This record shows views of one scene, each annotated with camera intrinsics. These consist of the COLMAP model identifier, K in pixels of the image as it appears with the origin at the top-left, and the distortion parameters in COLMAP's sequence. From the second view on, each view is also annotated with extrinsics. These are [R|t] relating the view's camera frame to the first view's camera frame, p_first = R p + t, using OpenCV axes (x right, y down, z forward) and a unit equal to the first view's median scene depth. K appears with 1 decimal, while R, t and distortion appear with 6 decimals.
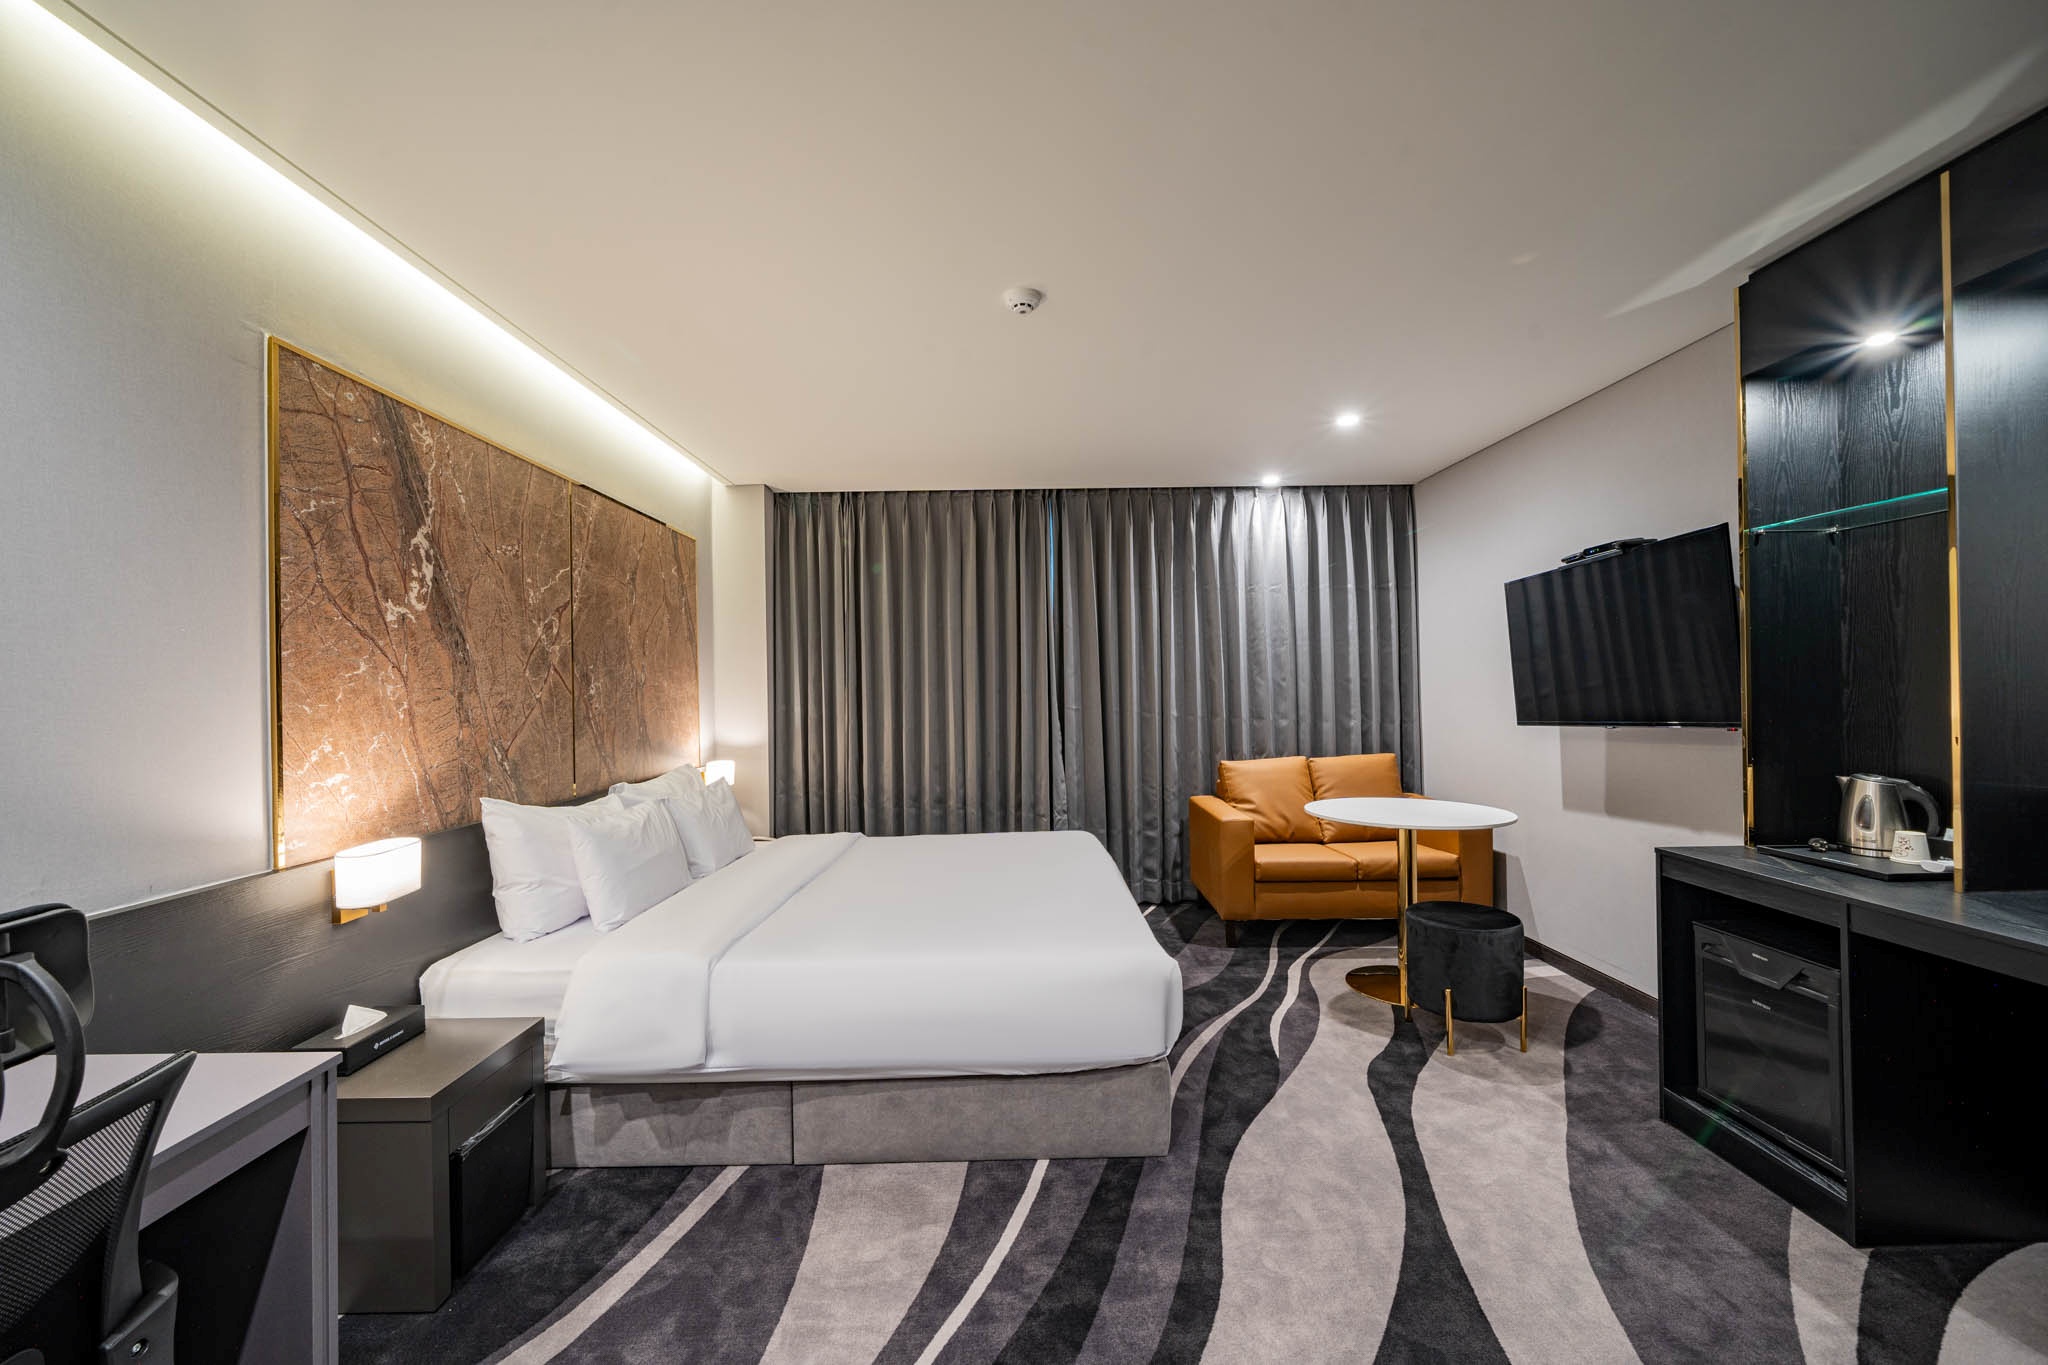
lens RADIAL K [[872.3, 0, 1024.0], [0, 872.3, 682.5], [0, 0, 1]] dist [0.000220, 0.000021]
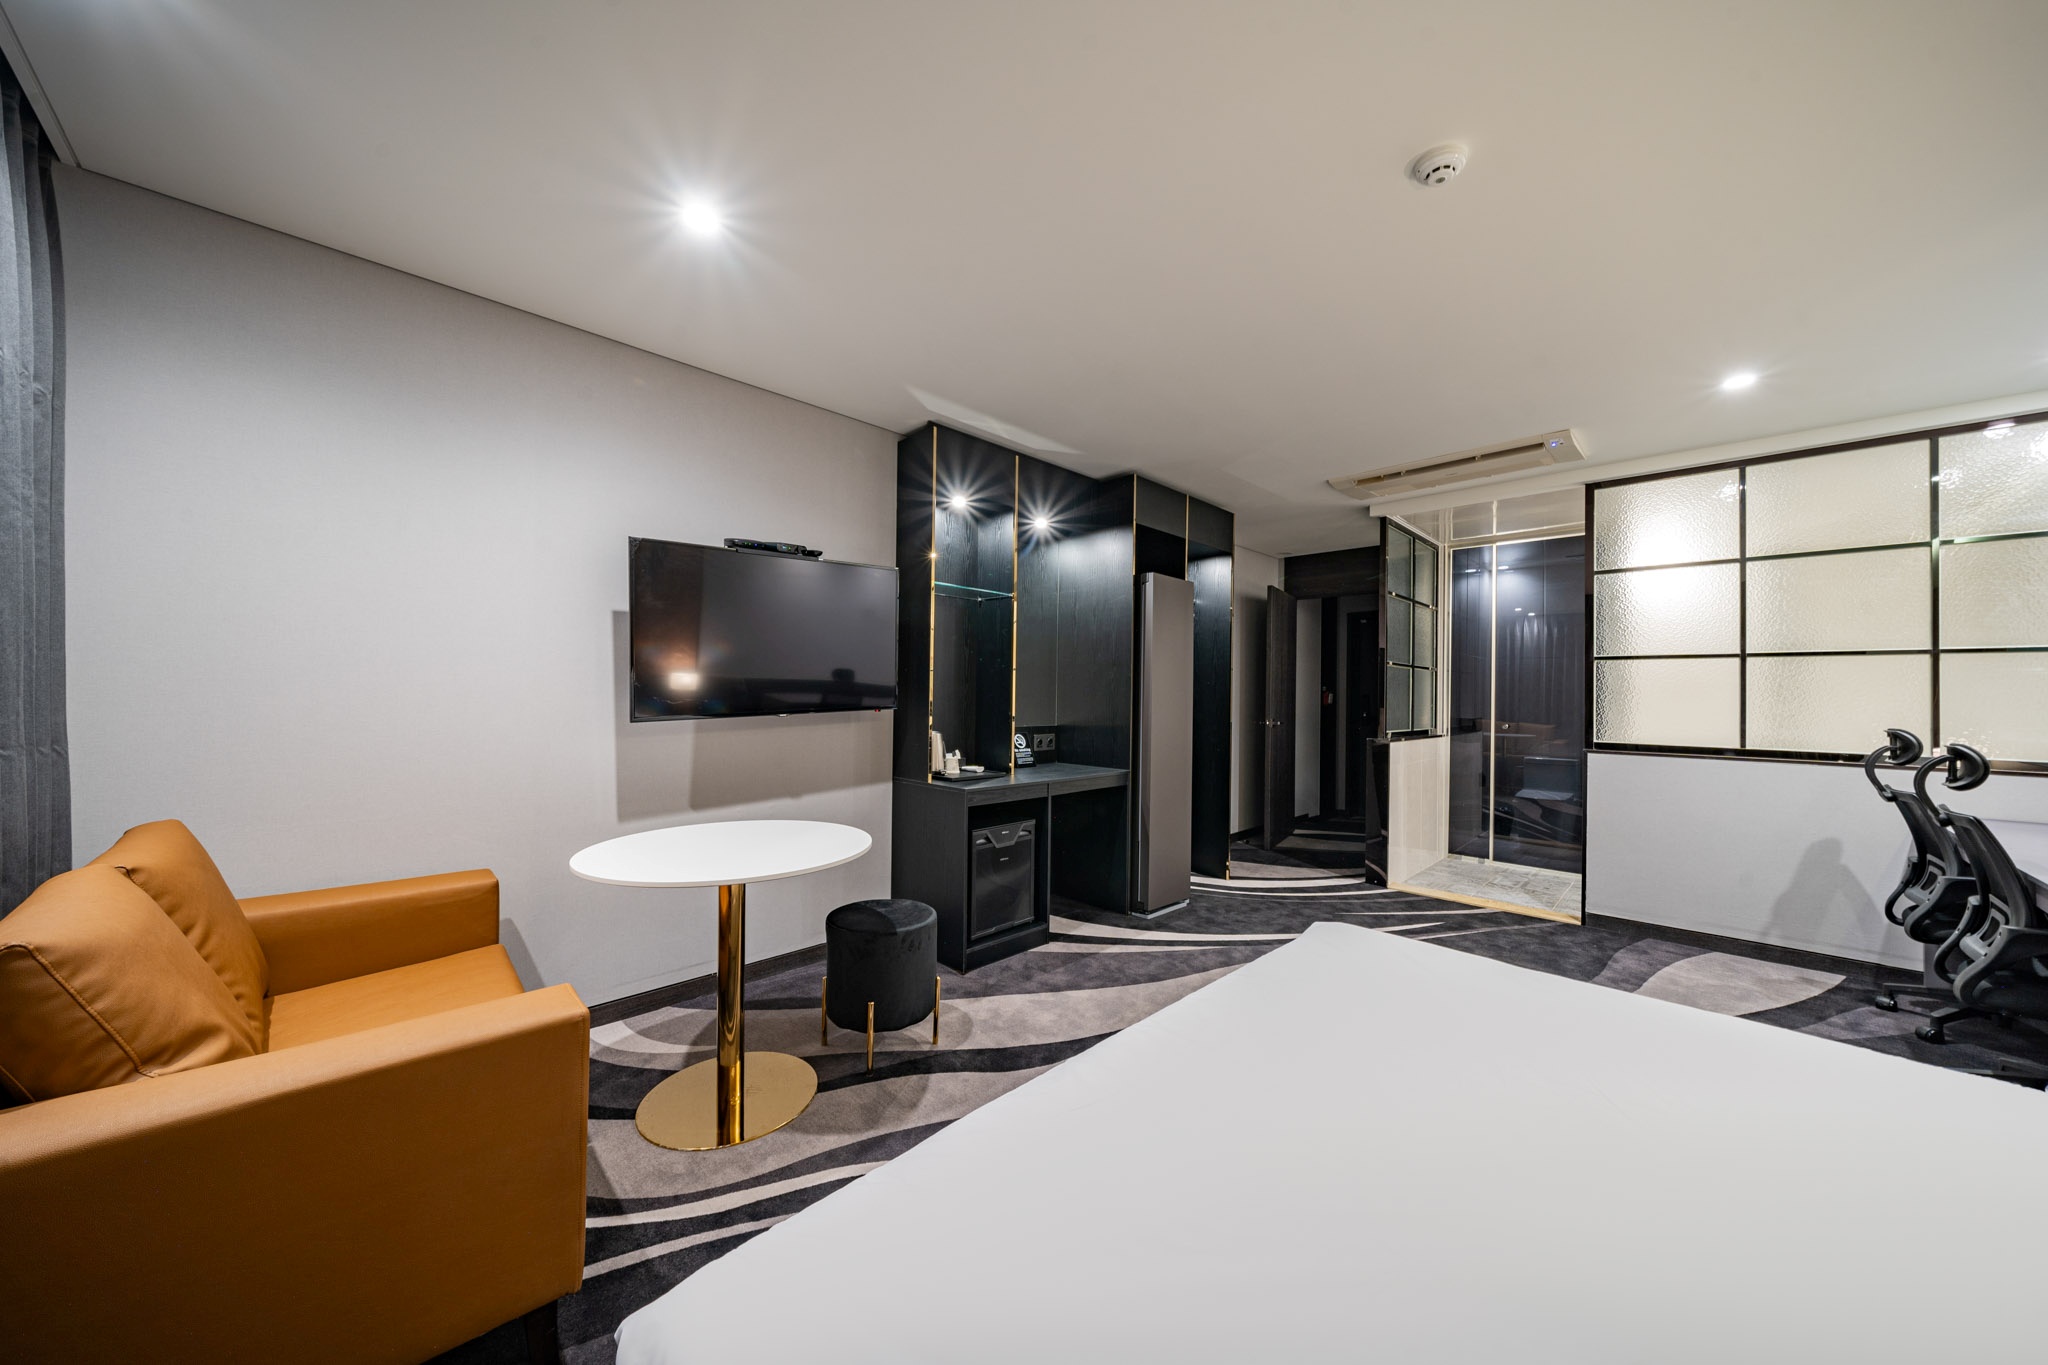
lens RADIAL K [[687.8, 0, 1027.5], [0, 687.8, 687.1], [0, 0, 1]] dist [-0.007839, -0.000078]
pose [[-0.703362, 0.010583, 0.710753, -0.166191], [-0.008673, 0.999687, -0.023469, 0.040163], [-0.710779, -0.022672, -0.703050, 1.647974]]
